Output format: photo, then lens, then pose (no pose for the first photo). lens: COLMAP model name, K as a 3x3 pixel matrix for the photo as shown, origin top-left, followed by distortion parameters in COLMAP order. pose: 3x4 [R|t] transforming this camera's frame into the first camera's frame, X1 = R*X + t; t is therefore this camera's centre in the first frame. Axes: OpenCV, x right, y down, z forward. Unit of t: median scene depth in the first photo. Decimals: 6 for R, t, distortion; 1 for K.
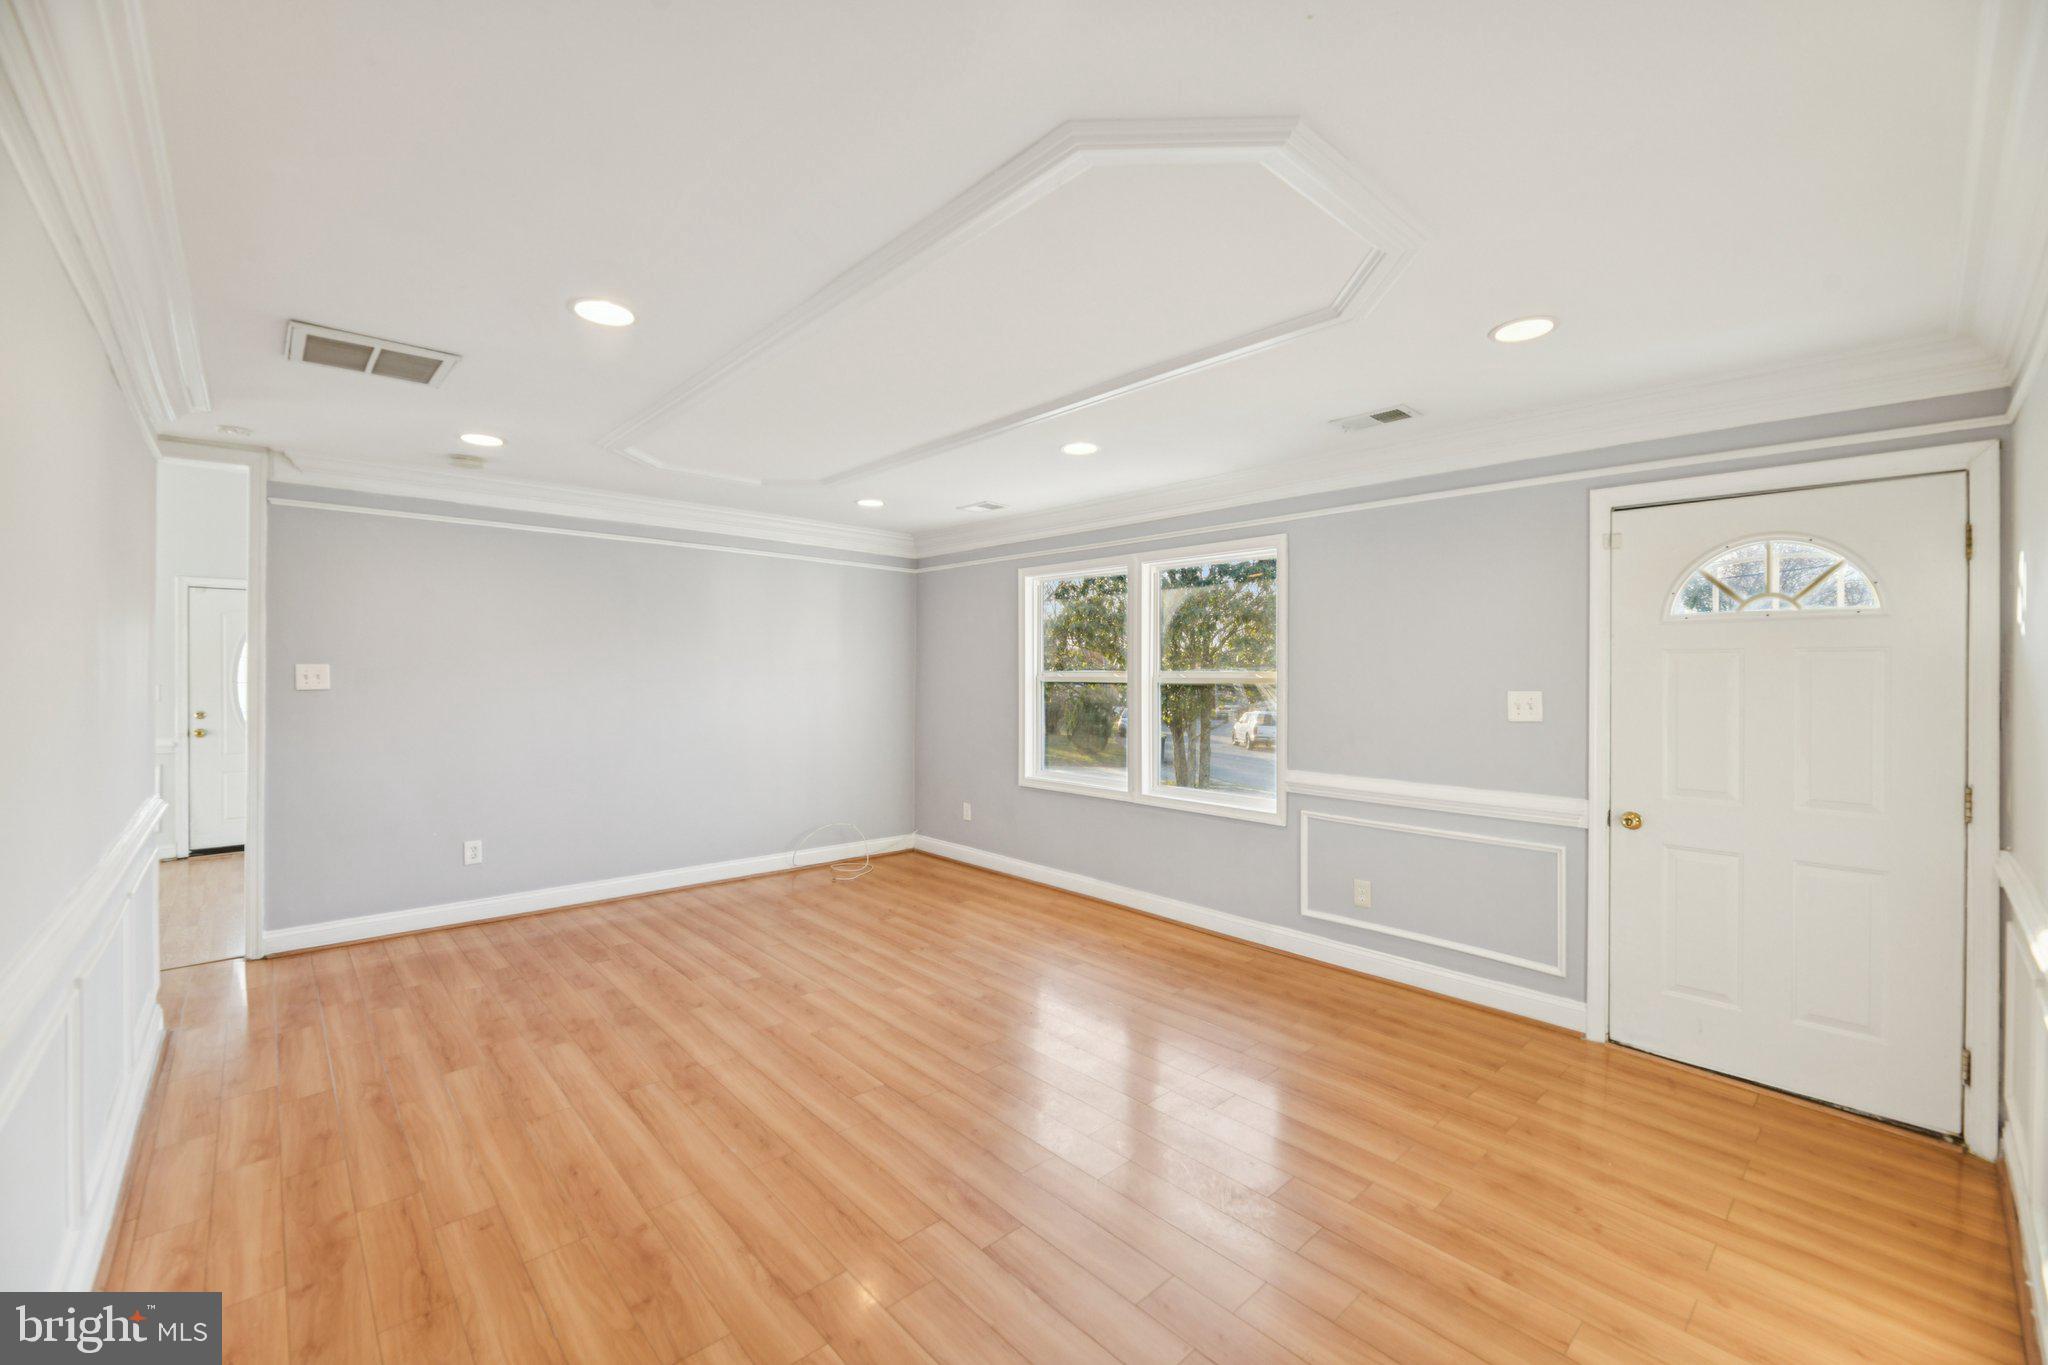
lens RADIAL K [[838.7, 0, 1037.9], [0, 838.7, 675.4], [0, 0, 1]] dist [-0.000054, -0.003224]
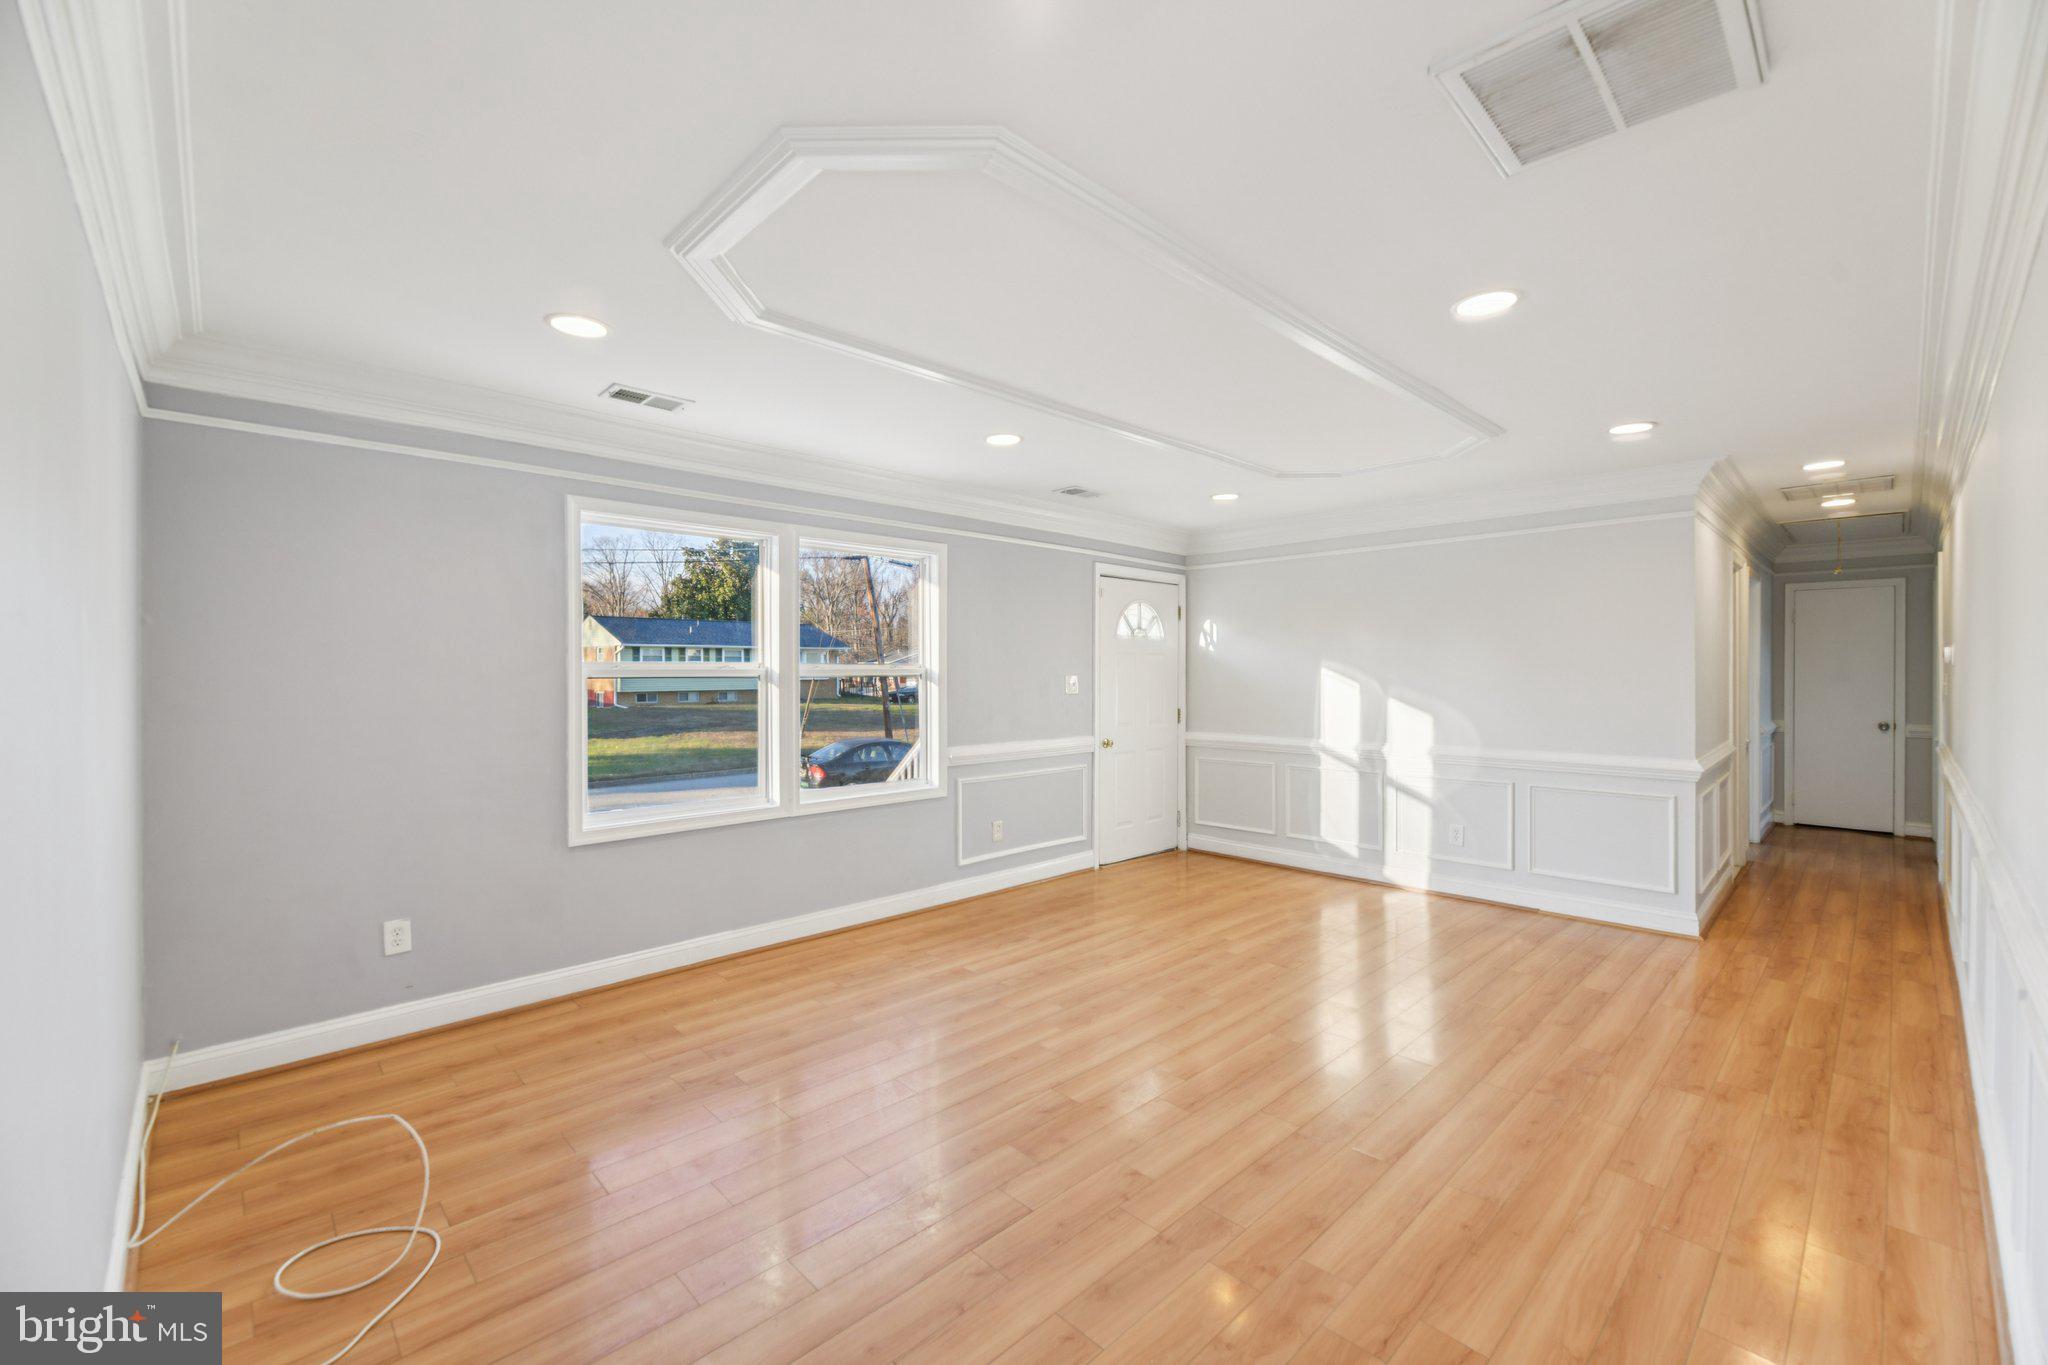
lens RADIAL K [[838.7, 0, 1033.5], [0, 838.7, 674.4], [0, 0, 1]] dist [-0.000054, -0.003224]
pose [[-0.021637, -0.013921, 0.999669, -1.073504], [0.002378, 0.999900, 0.013976, -0.006985], [-0.999763, 0.002679, -0.021601, 1.113462]]
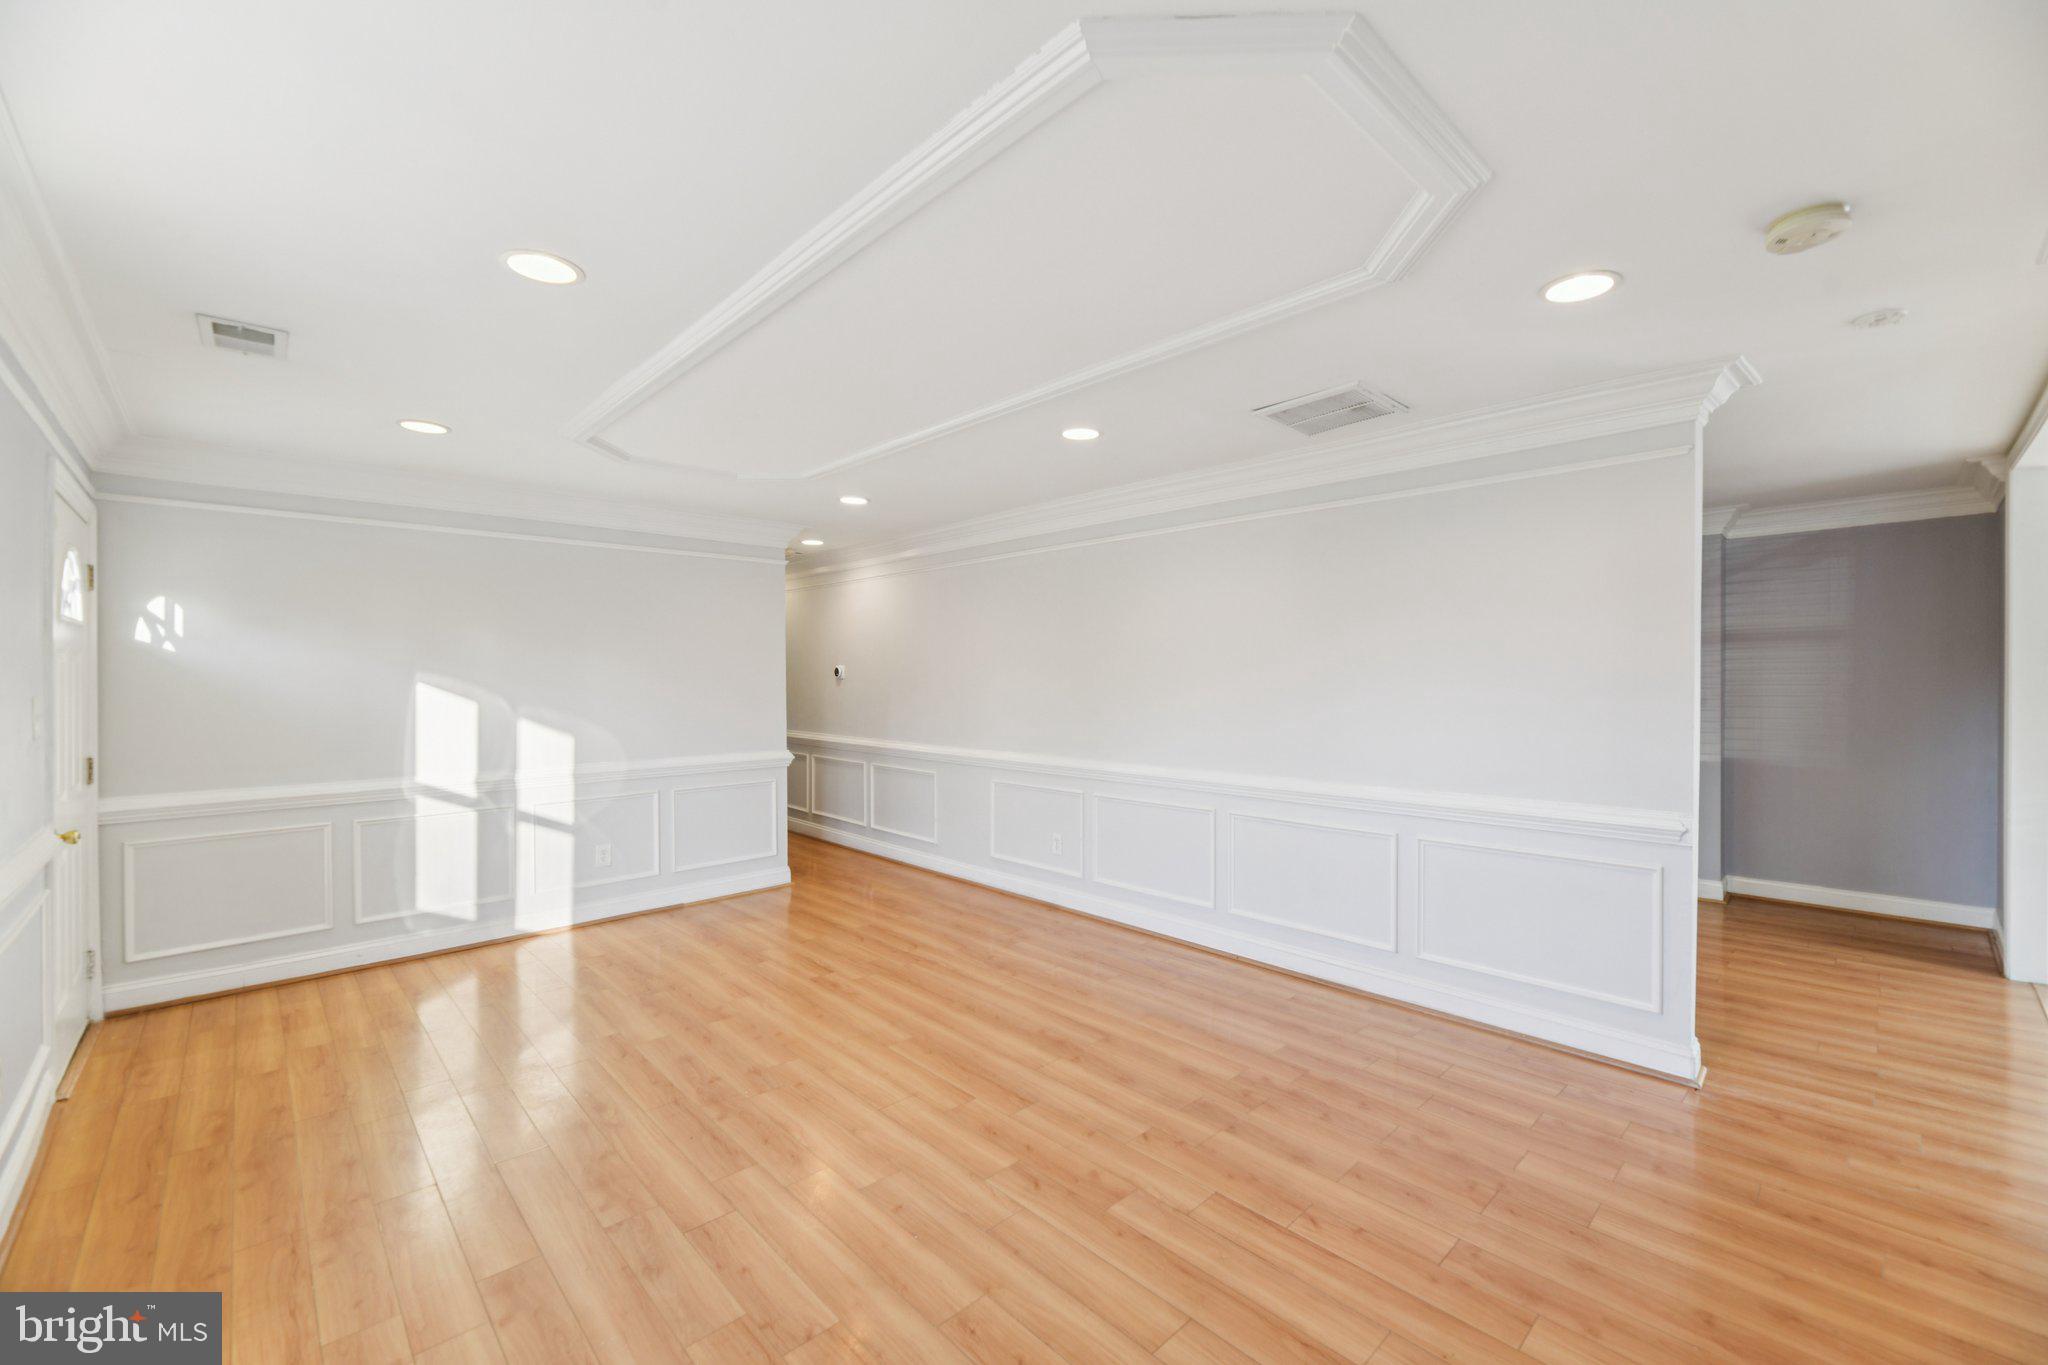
lens RADIAL K [[838.7, 0, 1038.1], [0, 838.7, 680.2], [0, 0, 1]] dist [-0.000054, -0.003224]
pose [[-0.999915, -0.005222, -0.011933, -0.305917], [-0.005277, 0.999975, 0.004634, -0.005711], [0.011908, 0.004697, -0.999918, 1.760058]]
